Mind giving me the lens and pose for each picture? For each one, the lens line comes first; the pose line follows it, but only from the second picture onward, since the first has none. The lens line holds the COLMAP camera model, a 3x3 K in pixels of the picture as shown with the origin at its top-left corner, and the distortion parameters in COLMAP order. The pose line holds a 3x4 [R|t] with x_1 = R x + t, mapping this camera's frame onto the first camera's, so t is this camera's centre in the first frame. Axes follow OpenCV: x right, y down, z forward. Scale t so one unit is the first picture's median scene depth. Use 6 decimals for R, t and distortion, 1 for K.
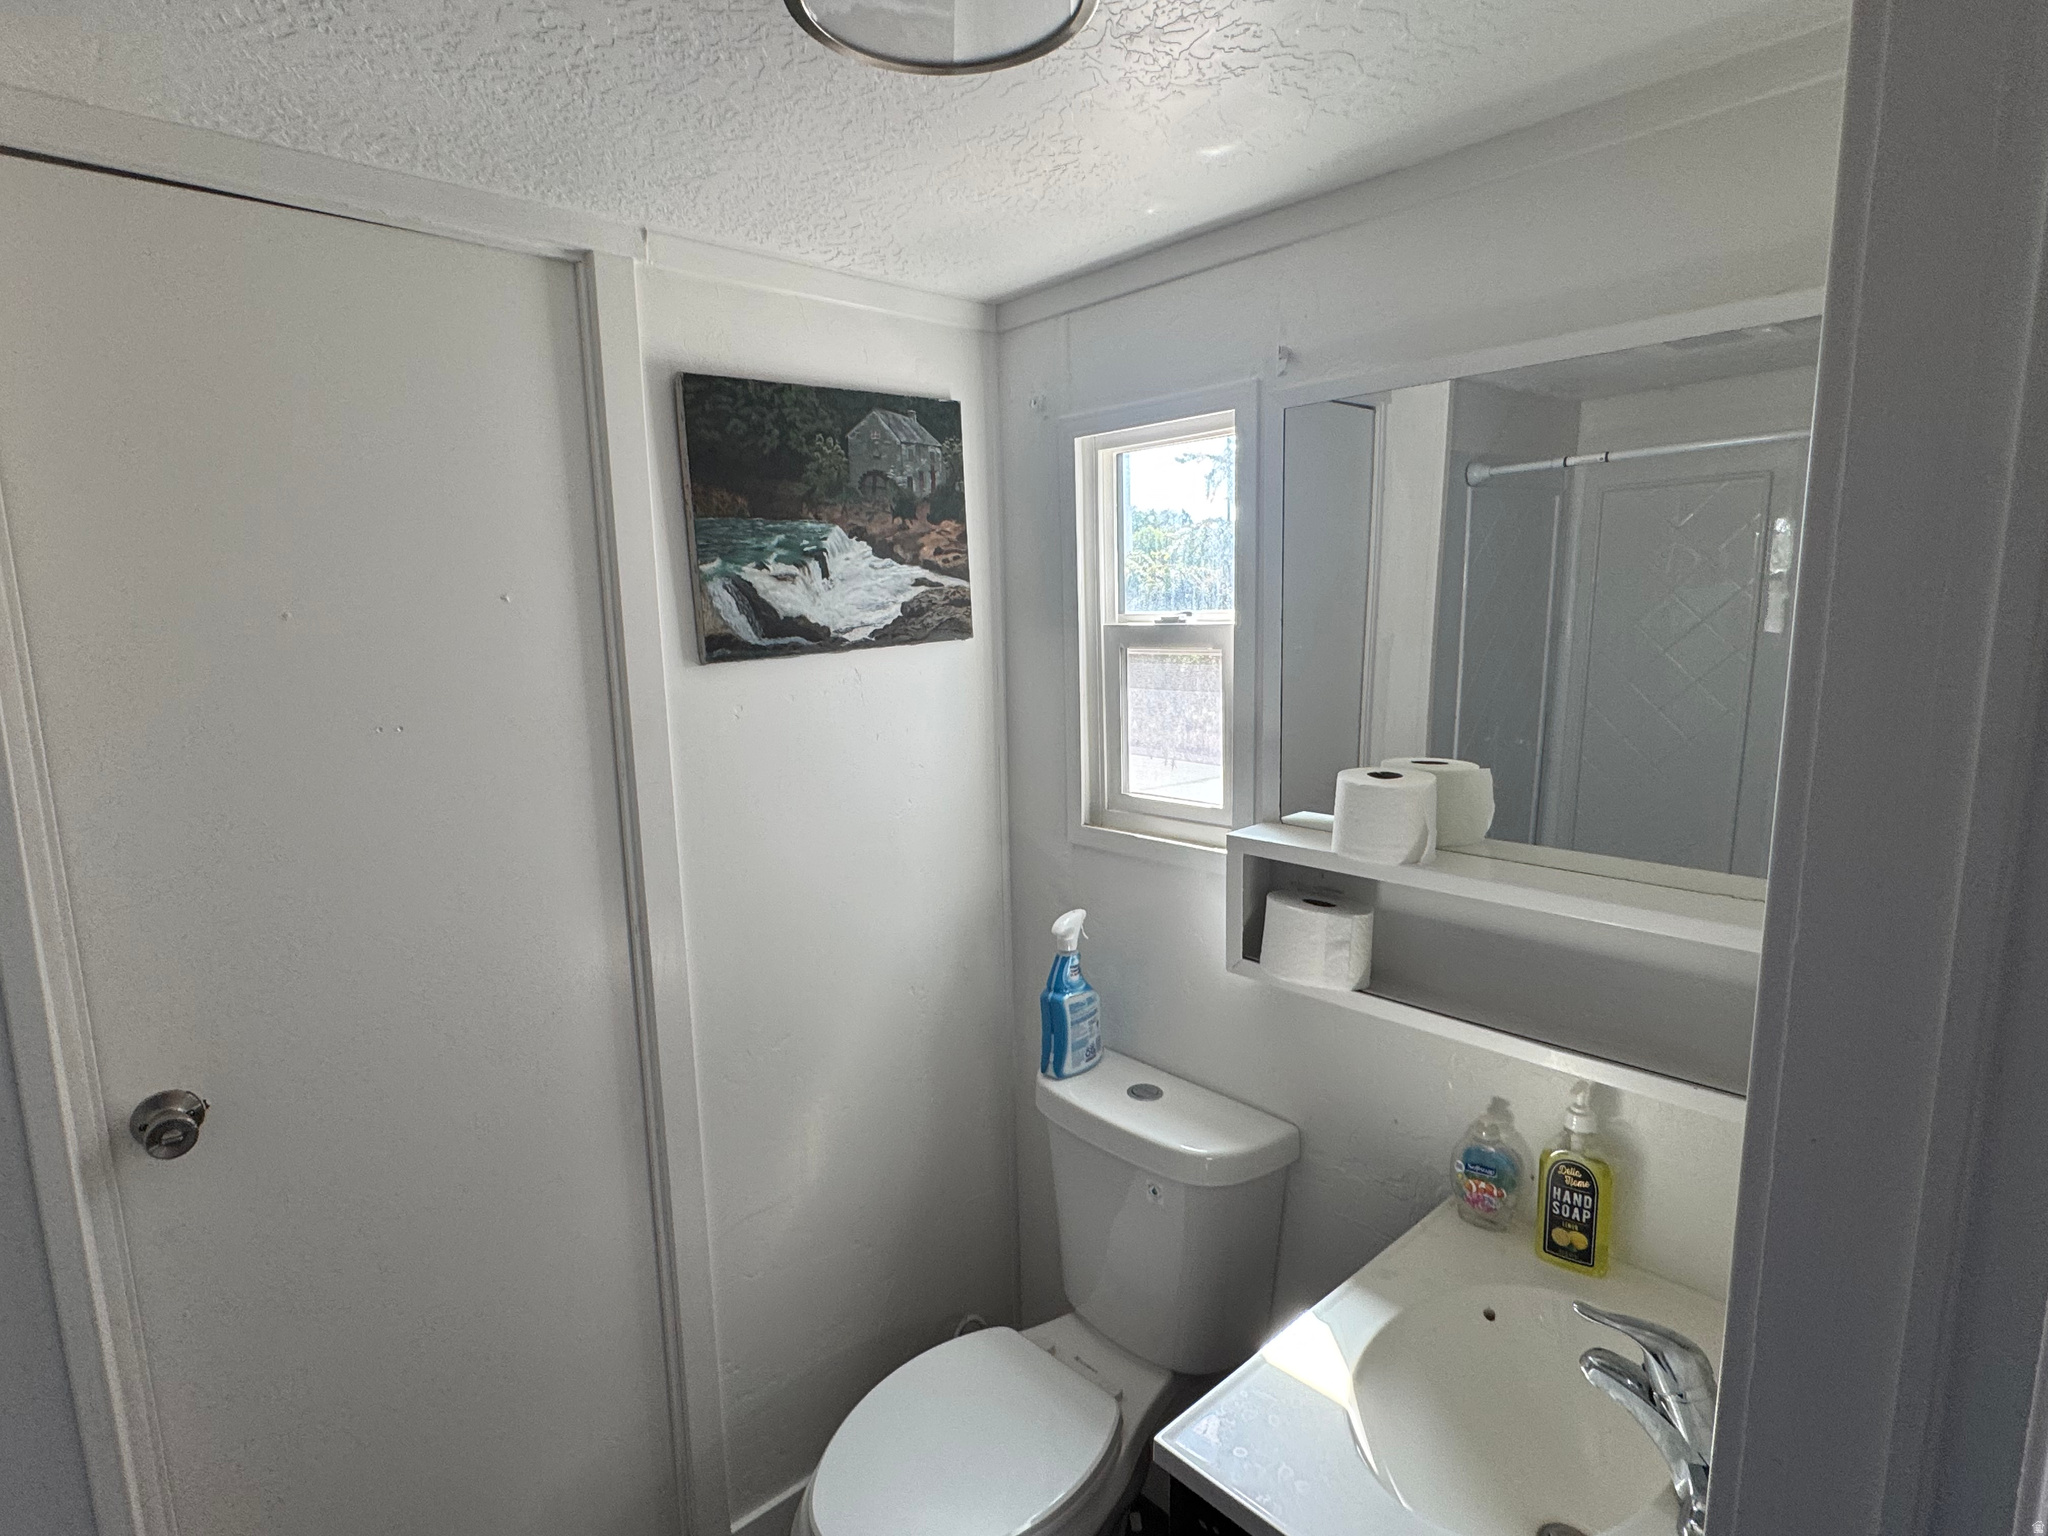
lens RADIAL K [[1048.9, 0, 1024.0], [0, 1048.9, 768.0], [0, 0, 1]] dist [0.002659, 0.000993]
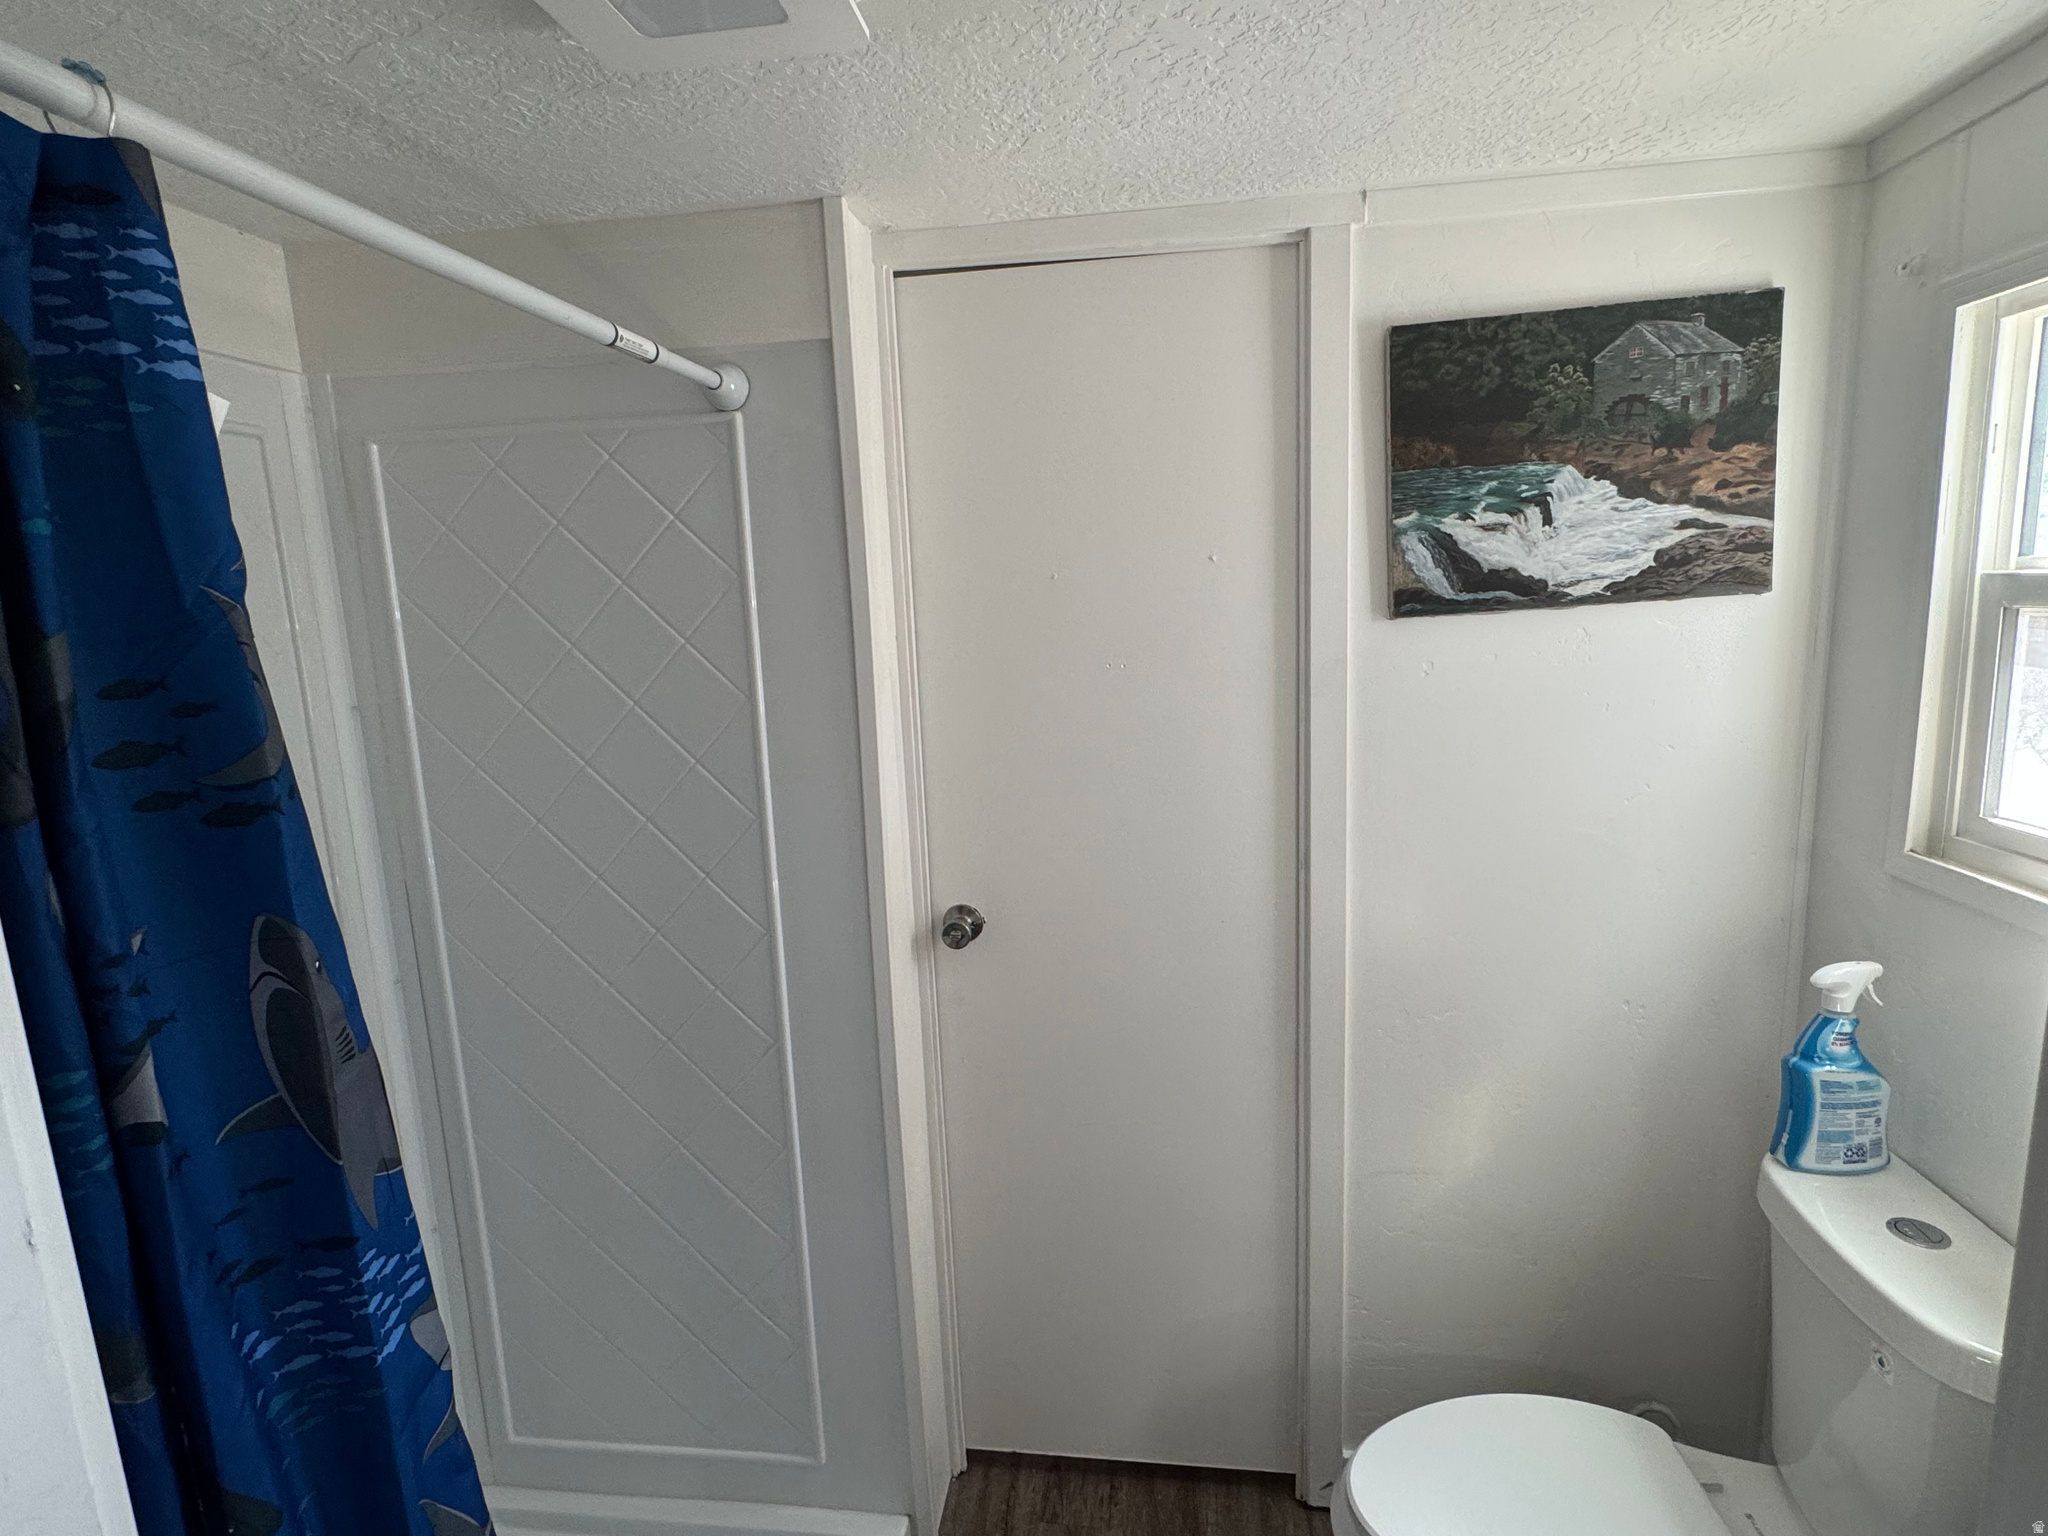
lens RADIAL K [[1048.9, 0, 1024.0], [0, 1048.9, 768.0], [0, 0, 1]] dist [0.002659, 0.000993]
pose [[0.654377, 0.124478, -0.745853, 0.211790], [-0.092276, 0.992131, 0.084622, -0.008851], [0.750517, 0.013449, 0.660714, 0.067178]]
